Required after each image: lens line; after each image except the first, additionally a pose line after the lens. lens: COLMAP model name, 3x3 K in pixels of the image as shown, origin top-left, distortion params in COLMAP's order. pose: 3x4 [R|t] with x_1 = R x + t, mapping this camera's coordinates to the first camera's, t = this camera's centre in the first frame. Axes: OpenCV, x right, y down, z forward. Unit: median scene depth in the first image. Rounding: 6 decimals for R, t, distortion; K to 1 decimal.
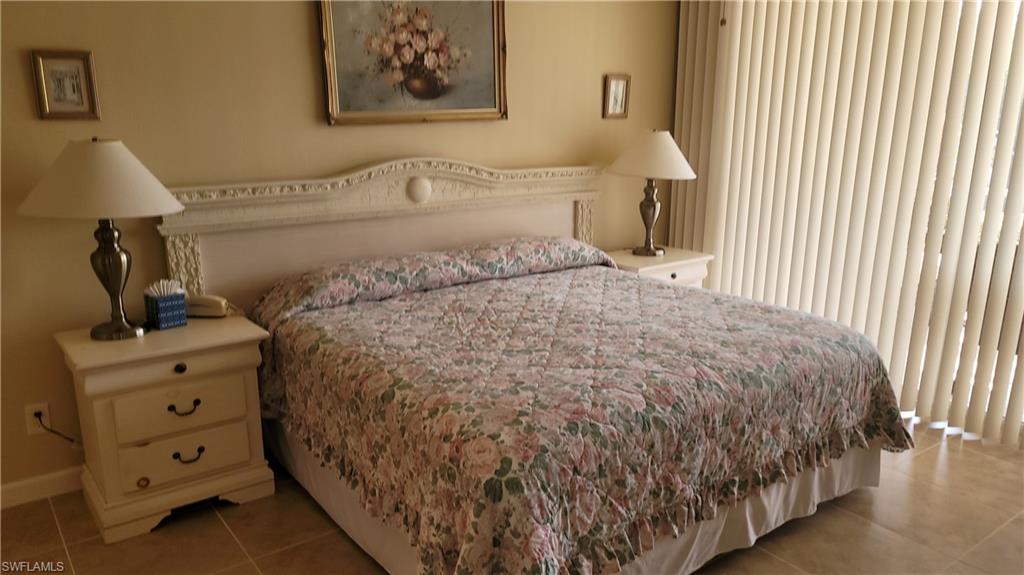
lens RADIAL K [[747.9, 0, 510.0], [0, 747.9, 320.3], [0, 0, 1]] dist [0.025972, 0.000642]
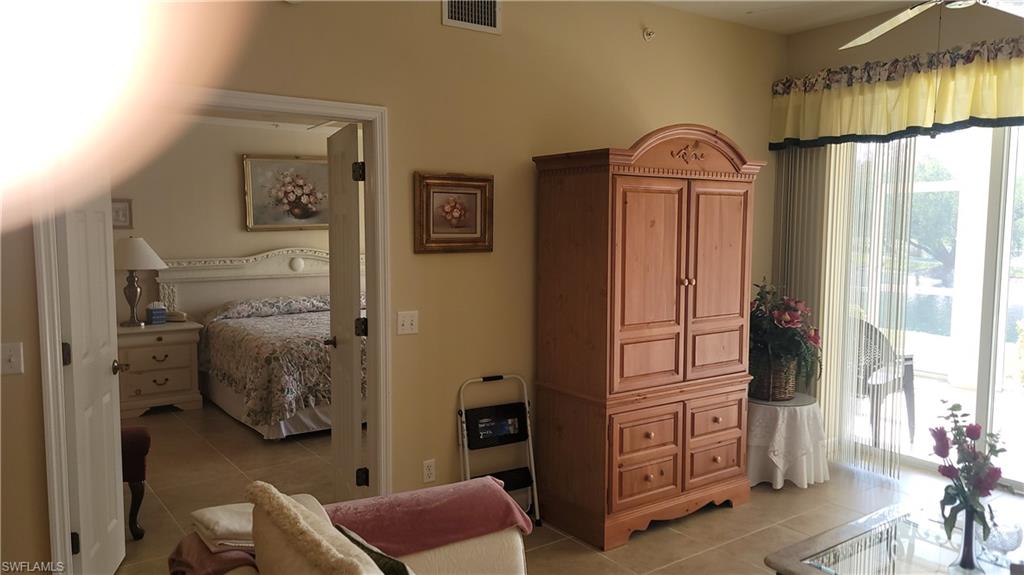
lens RADIAL K [[747.9, 0, 510.4], [0, 747.9, 292.3], [0, 0, 1]] dist [0.025972, 0.000642]
pose [[0.999935, -0.000205, -0.011441, 0.522831], [-0.001872, 0.983442, -0.181212, 0.281655], [0.011289, 0.181222, 0.983377, -1.004106]]
